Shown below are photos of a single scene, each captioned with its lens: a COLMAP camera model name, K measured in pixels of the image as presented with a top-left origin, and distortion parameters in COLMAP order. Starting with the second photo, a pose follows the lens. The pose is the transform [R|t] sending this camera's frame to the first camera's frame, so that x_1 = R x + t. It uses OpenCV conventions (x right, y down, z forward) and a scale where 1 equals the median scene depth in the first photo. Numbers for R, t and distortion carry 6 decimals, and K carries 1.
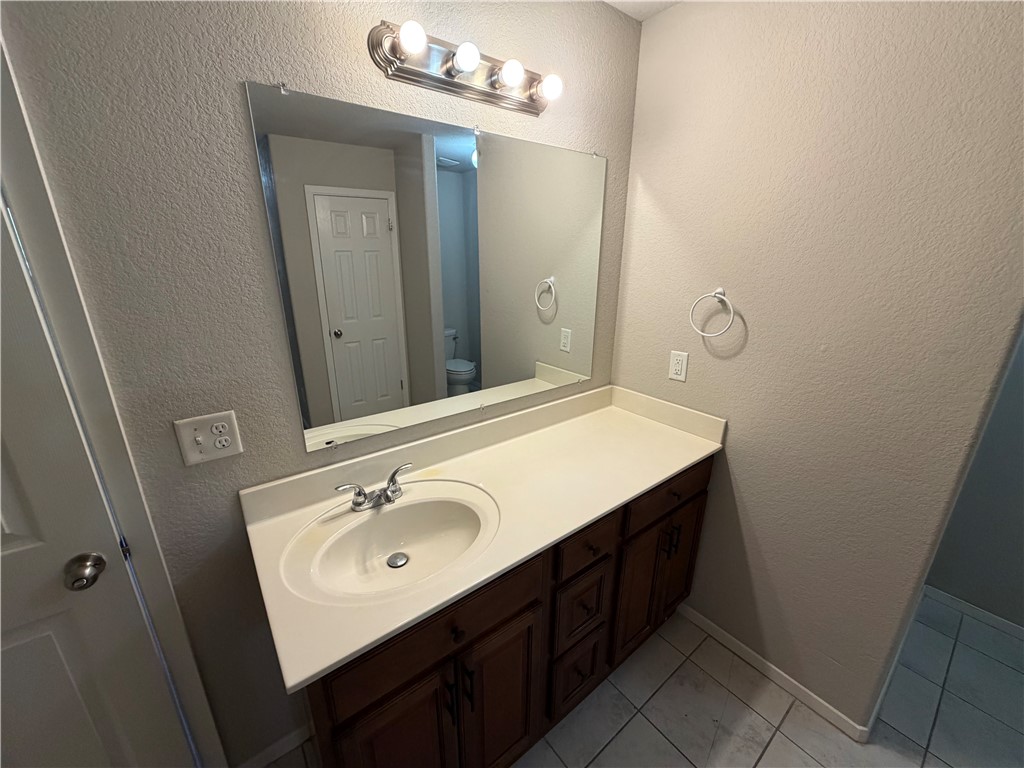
lens RADIAL K [[410.3, 0, 511.0], [0, 410.3, 383.1], [0, 0, 1]] dist [-0.002077, -0.000104]
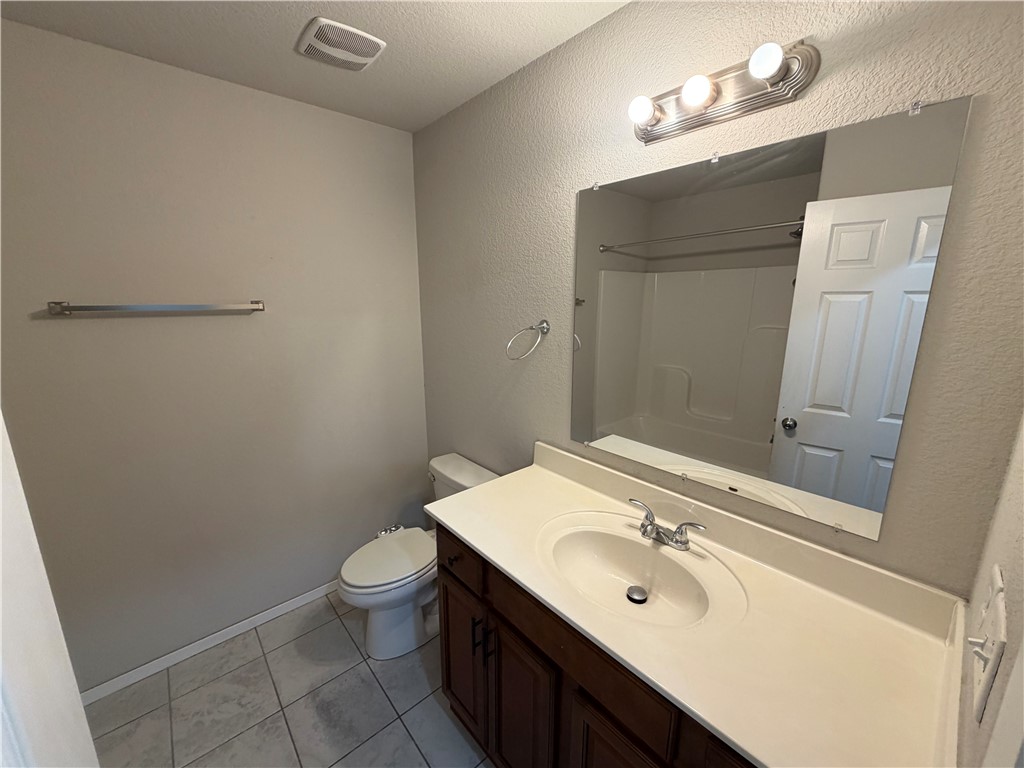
lens RADIAL K [[410.3, 0, 511.8], [0, 410.3, 385.1], [0, 0, 1]] dist [-0.002077, -0.000104]
pose [[0.090767, 0.211132, -0.973234, 0.535045], [-0.310155, 0.934657, 0.173837, -0.121103], [0.946343, 0.286075, 0.150320, 0.392721]]
